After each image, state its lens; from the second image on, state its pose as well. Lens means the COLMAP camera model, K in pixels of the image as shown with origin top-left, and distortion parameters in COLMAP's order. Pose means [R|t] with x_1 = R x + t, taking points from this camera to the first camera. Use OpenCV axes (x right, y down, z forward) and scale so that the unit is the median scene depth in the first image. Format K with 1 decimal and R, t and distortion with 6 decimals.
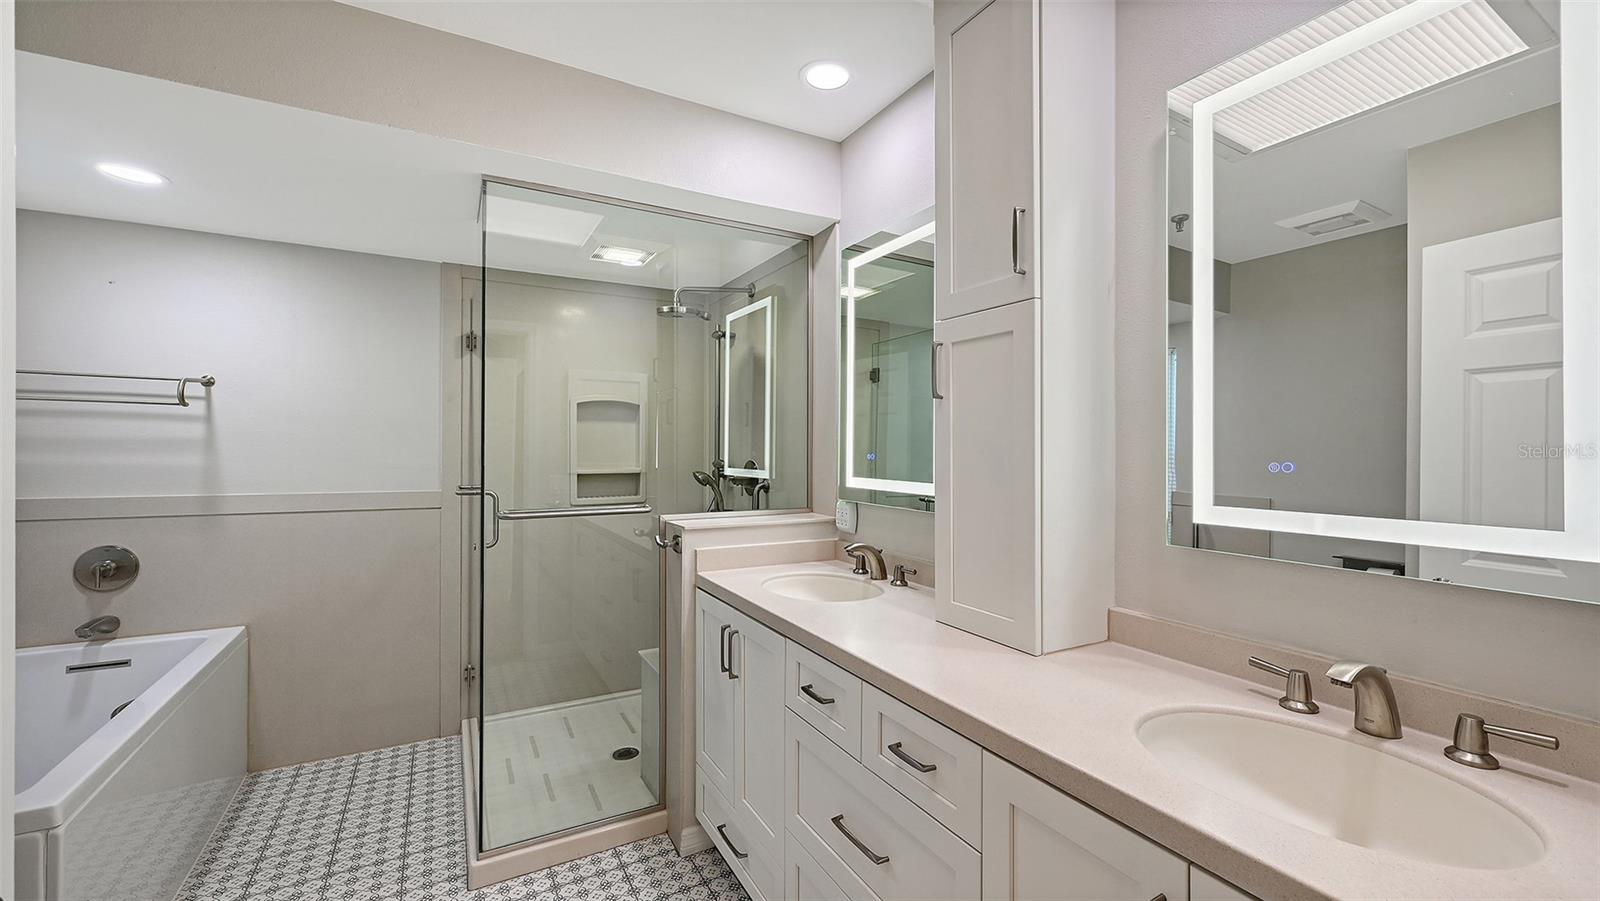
lens RADIAL K [[628.2, 0, 802.4], [0, 628.2, 450.7], [0, 0, 1]] dist [0.000413, 0.000064]
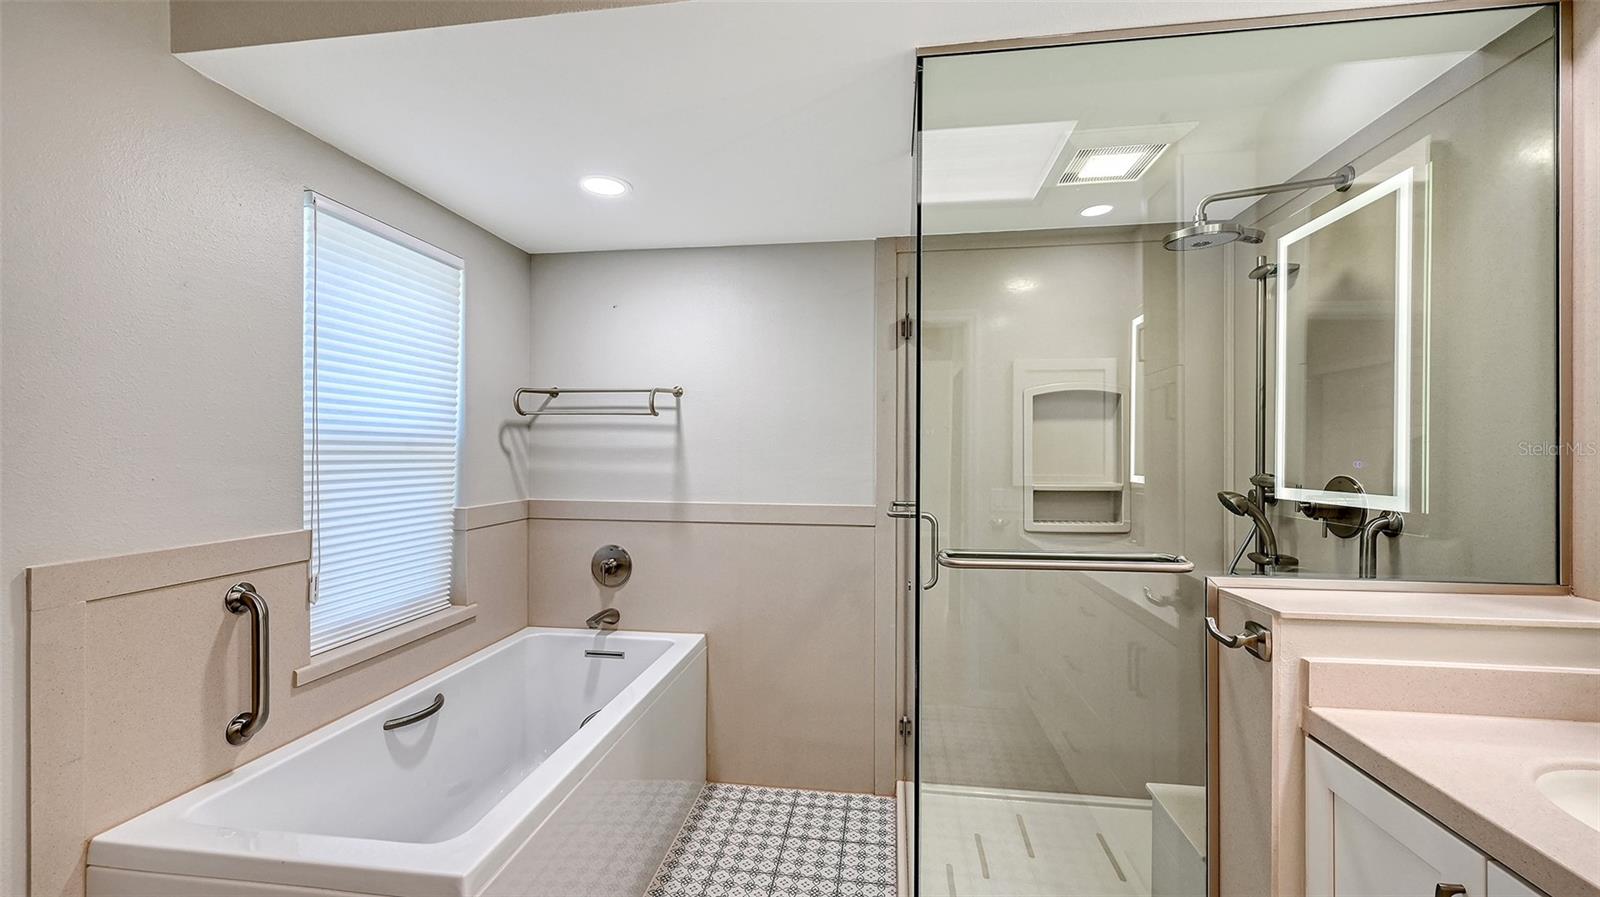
lens RADIAL K [[652.0, 0, 801.2], [0, 652.0, 455.1], [0, 0, 1]] dist [0.000131, -0.000147]
pose [[0.795052, -0.002988, -0.606534, -0.125581], [0.000375, 0.999990, -0.004434, -0.001677], [0.606542, 0.003298, 0.795045, 0.251185]]
